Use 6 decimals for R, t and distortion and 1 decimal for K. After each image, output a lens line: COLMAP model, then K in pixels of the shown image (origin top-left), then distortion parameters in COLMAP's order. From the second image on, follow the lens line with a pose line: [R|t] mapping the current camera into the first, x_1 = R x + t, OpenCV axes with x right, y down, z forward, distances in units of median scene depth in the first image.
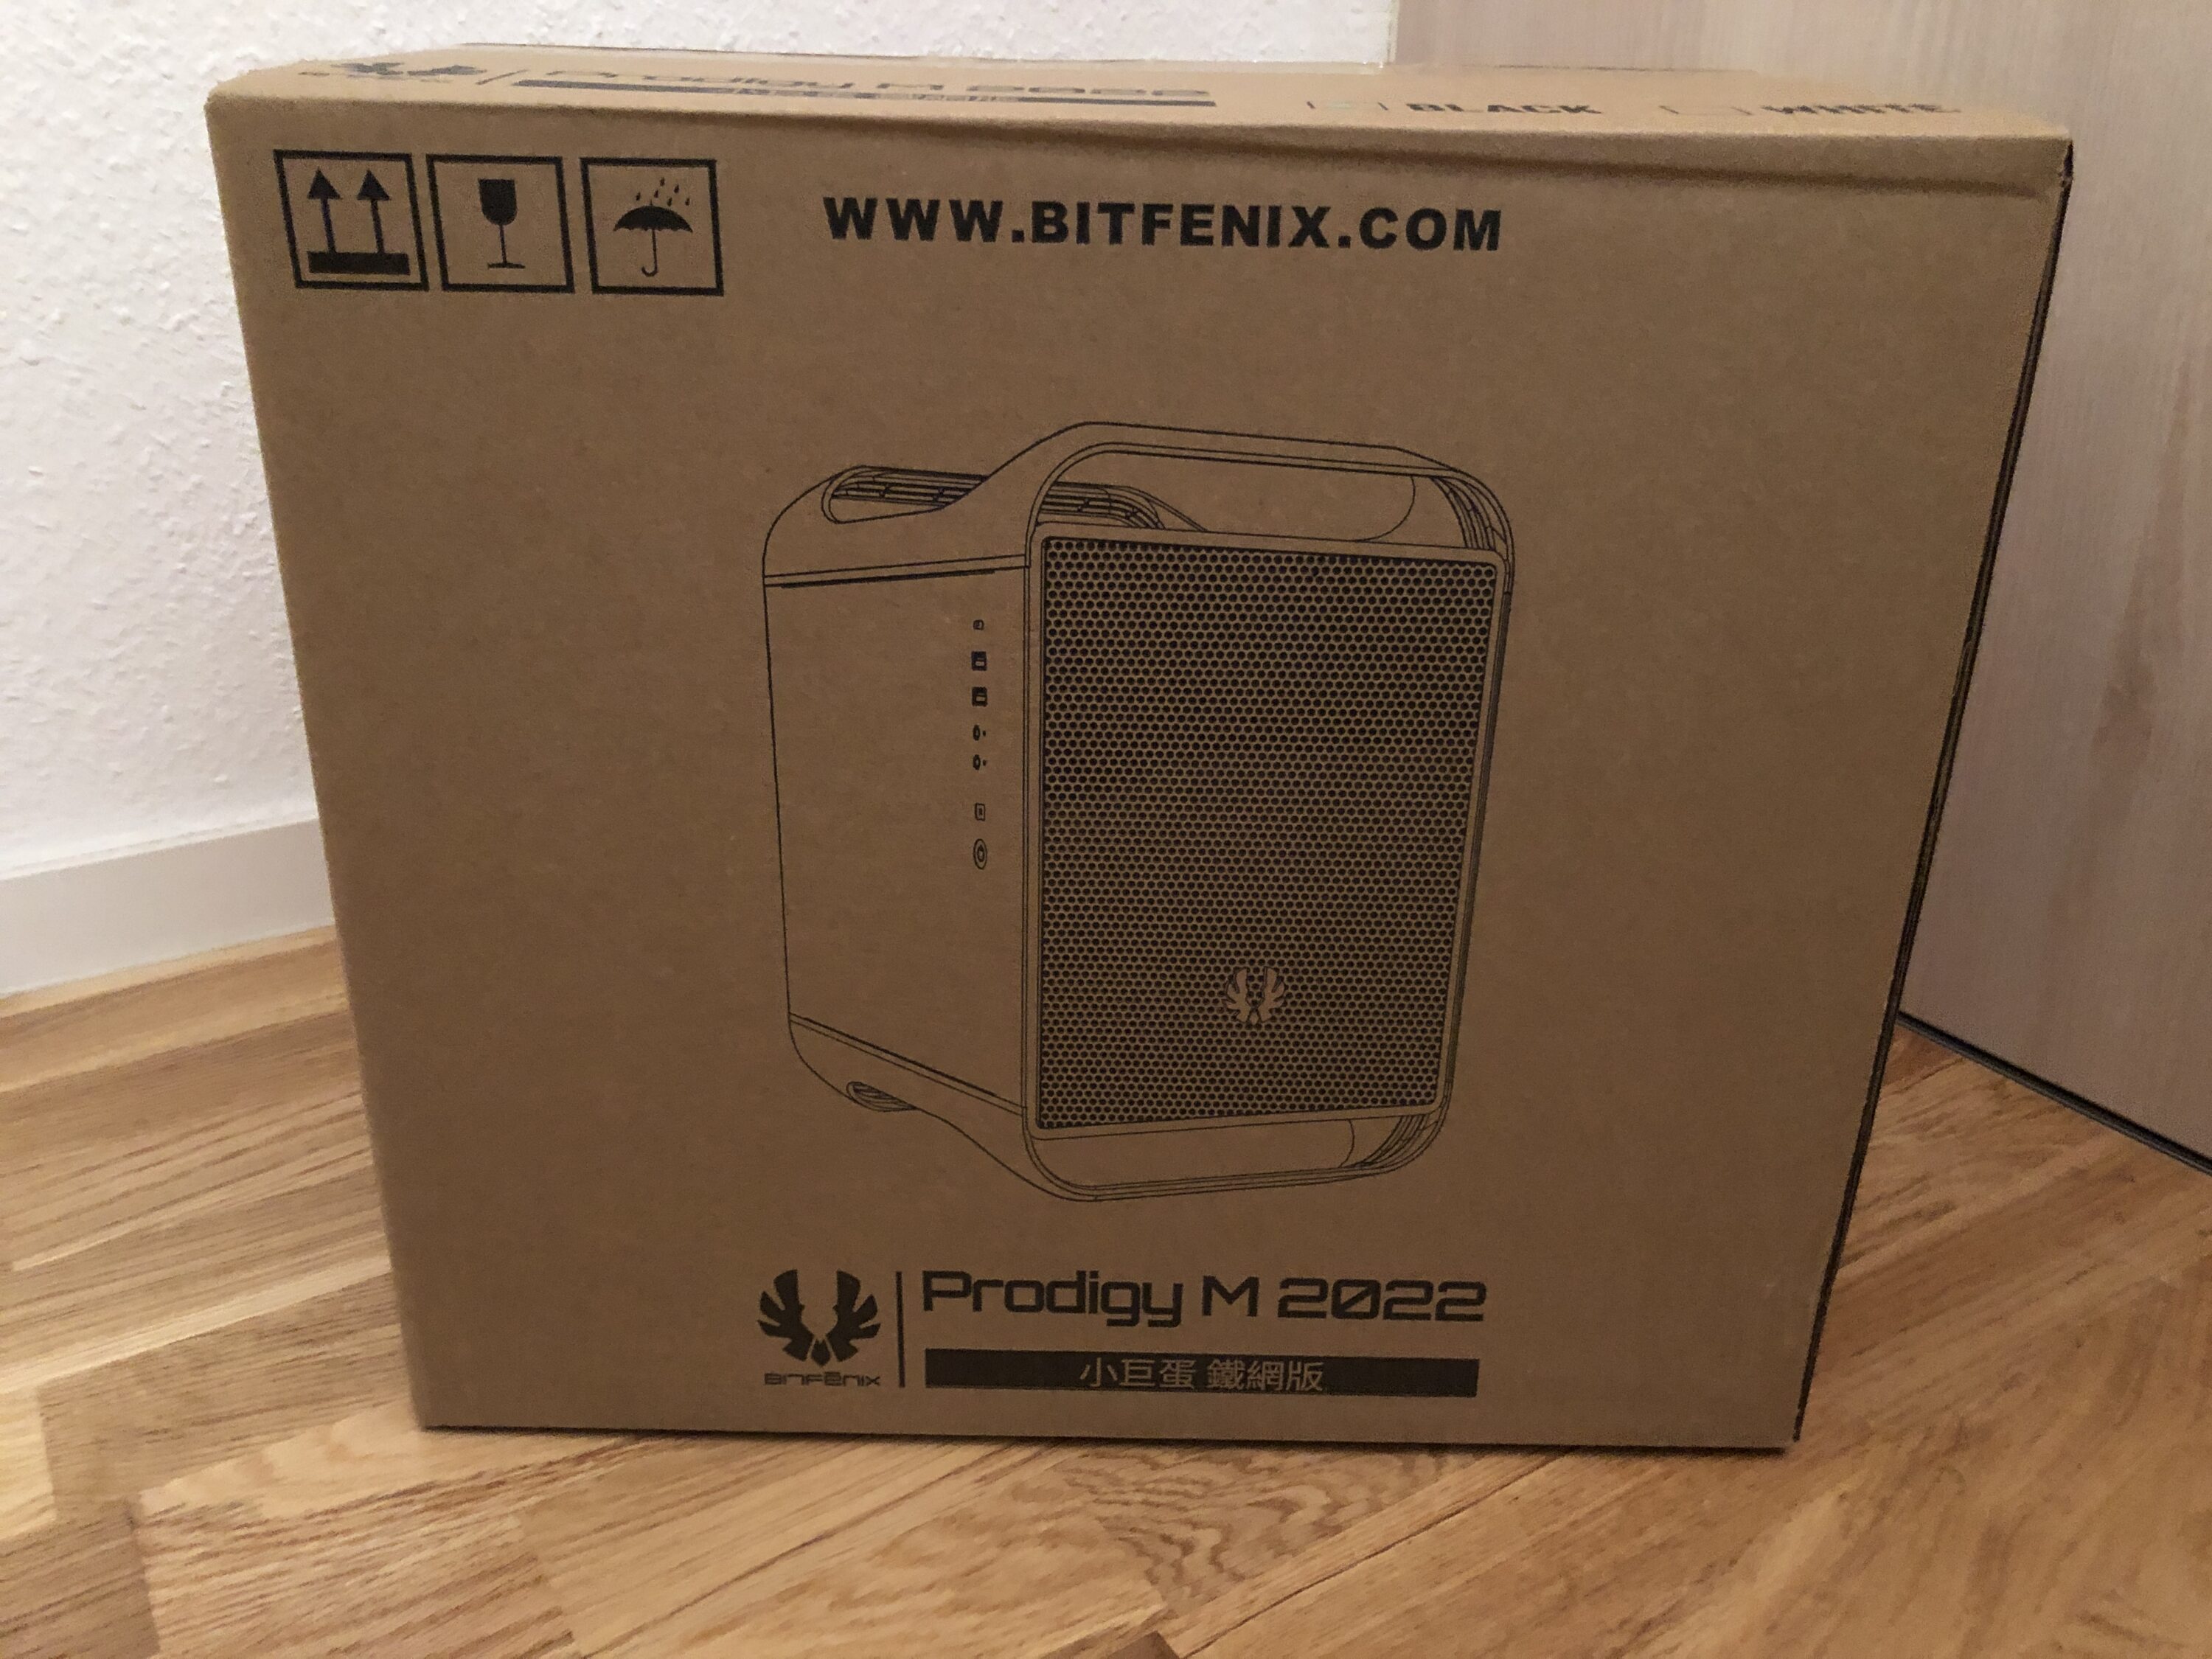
lens RADIAL K [[1782.9, 0, 1130.7], [0, 1782.9, 777.5], [0, 0, 1]] dist [0.051122, -0.037122]
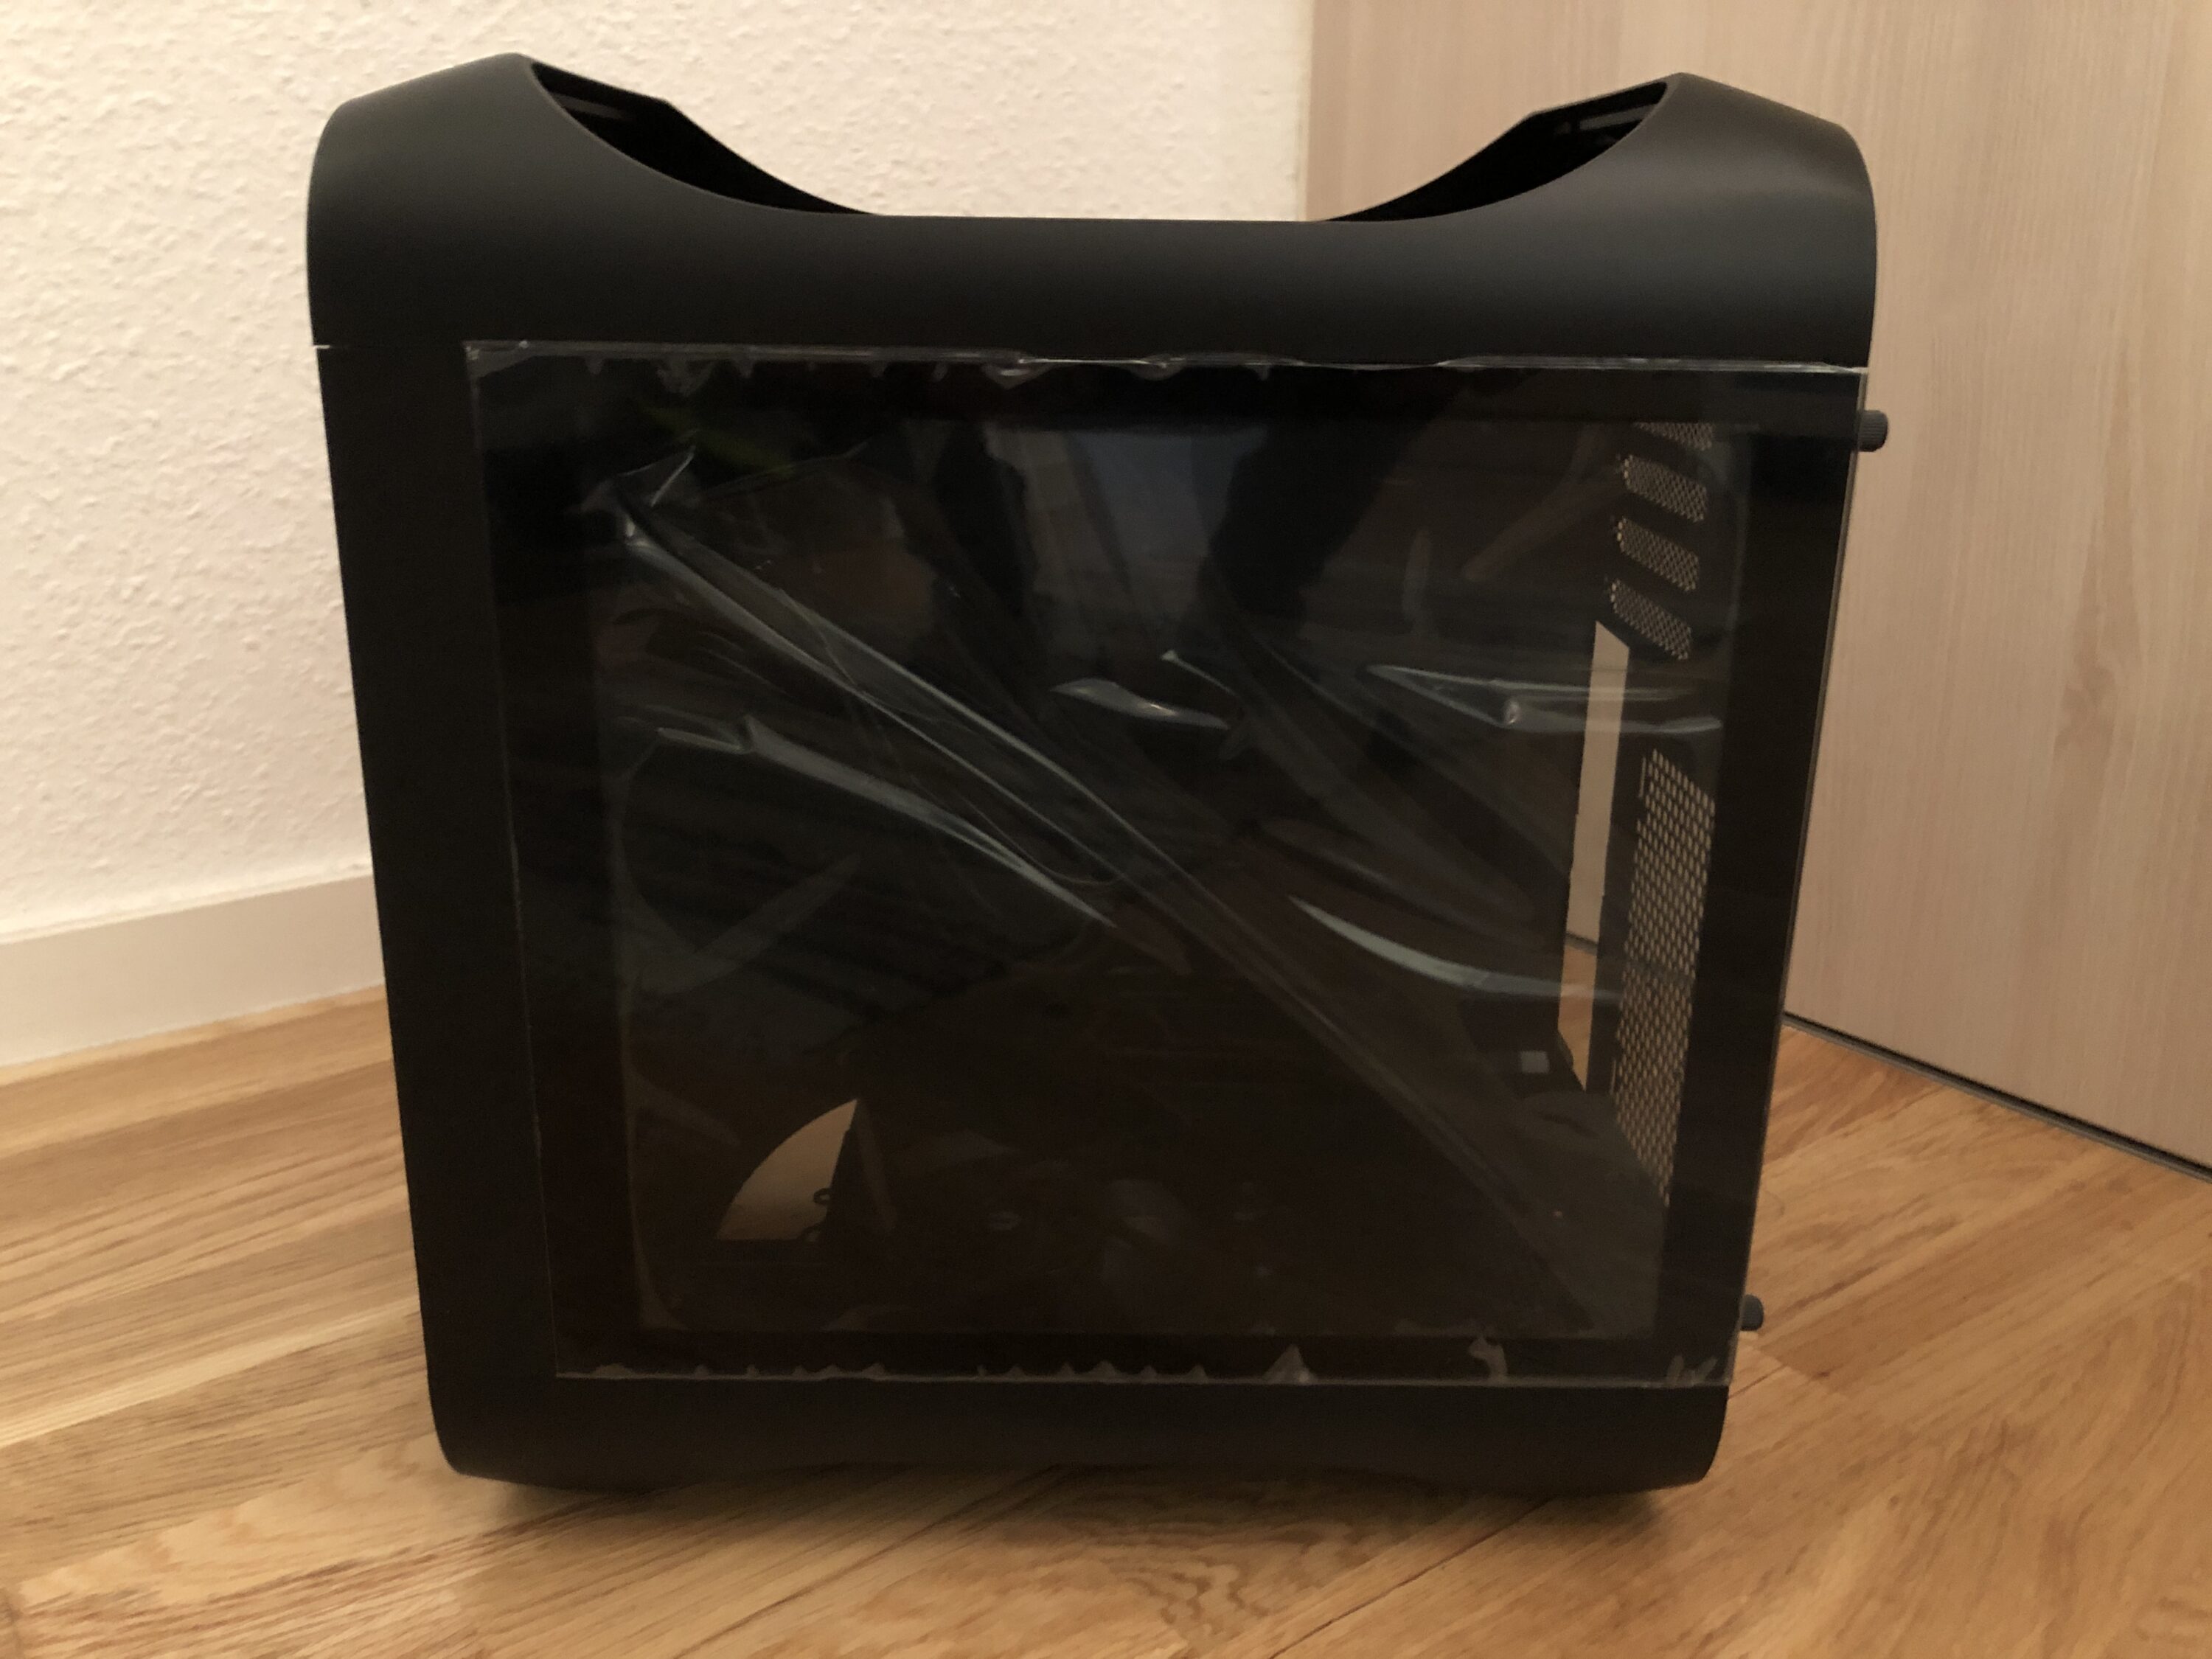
lens RADIAL K [[1782.9, 0, 1107.6], [0, 1782.9, 814.0], [0, 0, 1]] dist [0.051122, -0.037122]
pose [[0.998066, -0.027664, 0.055670, -0.052808], [0.032400, 0.995764, -0.086049, 0.108508], [-0.053054, 0.087687, 0.994734, 0.058029]]
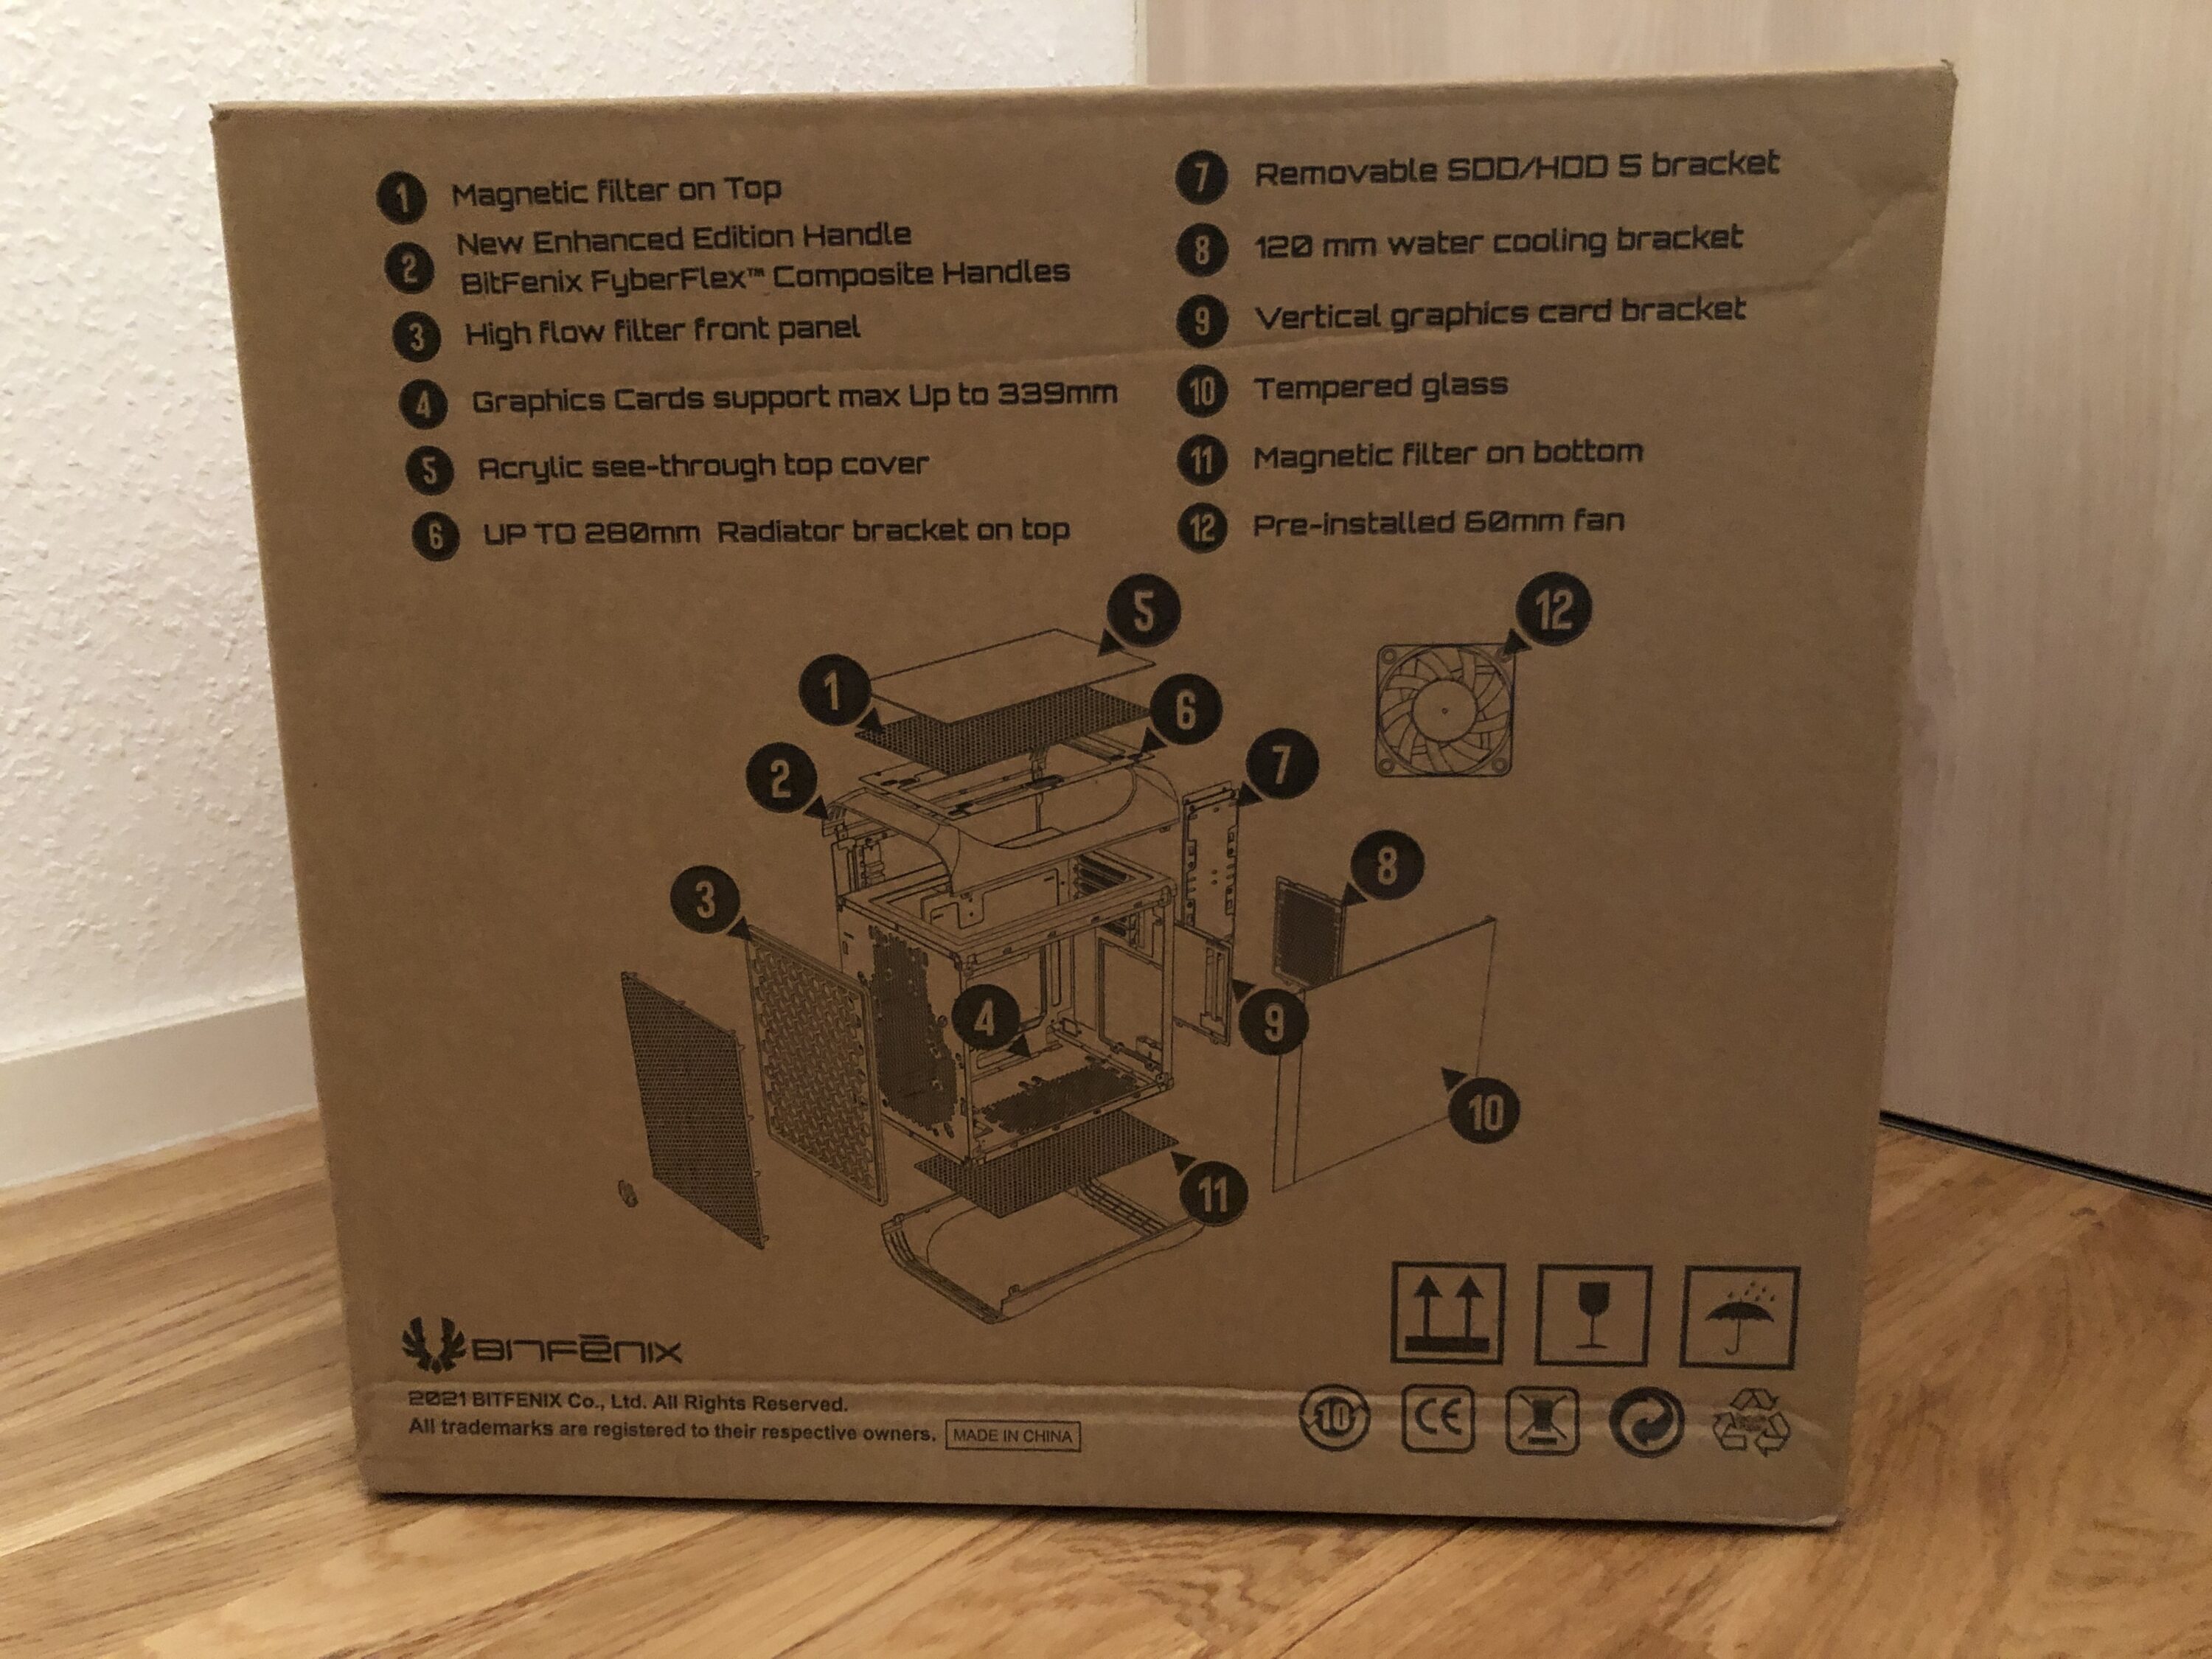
lens RADIAL K [[1782.9, 0, 1087.6], [0, 1782.9, 824.8], [0, 0, 1]] dist [0.051122, -0.037122]
pose [[0.984921, -0.072051, 0.157284, -0.140783], [0.097816, 0.981803, -0.162771, 0.171432], [-0.142694, 0.175702, 0.974047, 0.026537]]
